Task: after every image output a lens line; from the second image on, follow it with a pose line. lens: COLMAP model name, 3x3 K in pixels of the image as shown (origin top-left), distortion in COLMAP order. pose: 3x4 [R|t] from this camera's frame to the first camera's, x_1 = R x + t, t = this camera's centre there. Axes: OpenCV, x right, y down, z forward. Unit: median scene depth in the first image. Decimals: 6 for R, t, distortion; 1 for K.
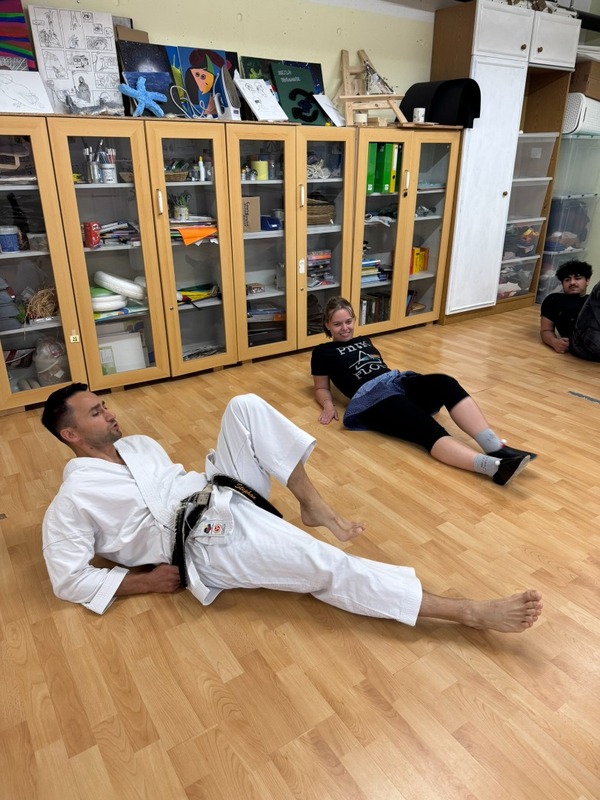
lens RADIAL K [[571.9, 0, 300.0], [0, 571.9, 400.0], [0, 0, 1]] dist [0.047568, -0.045598]
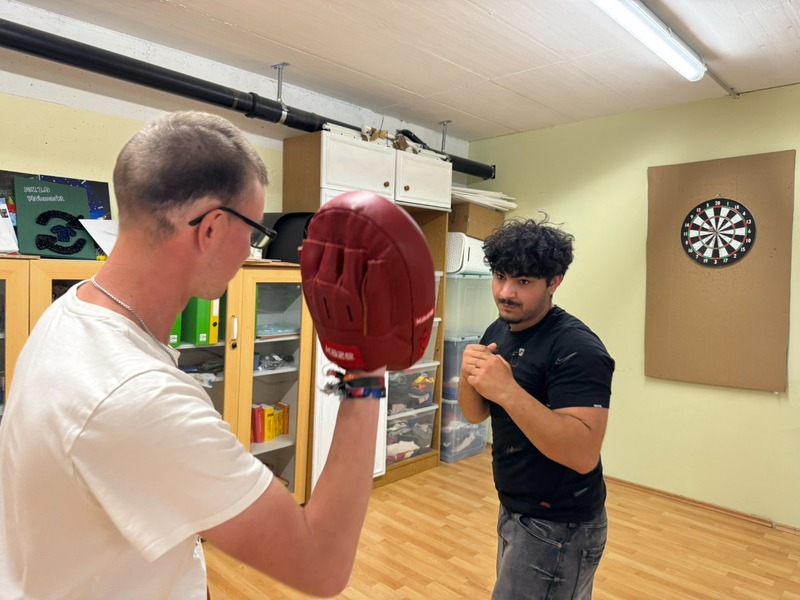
lens RADIAL K [[571.9, 0, 400.0], [0, 571.9, 300.0], [0, 0, 1]] dist [0.047568, -0.045598]
pose [[0.975620, 0.024609, 0.218084, 0.203217], [0.049402, 0.943567, -0.327476, -0.143123], [-0.213835, 0.330266, 0.919347, 0.230079]]
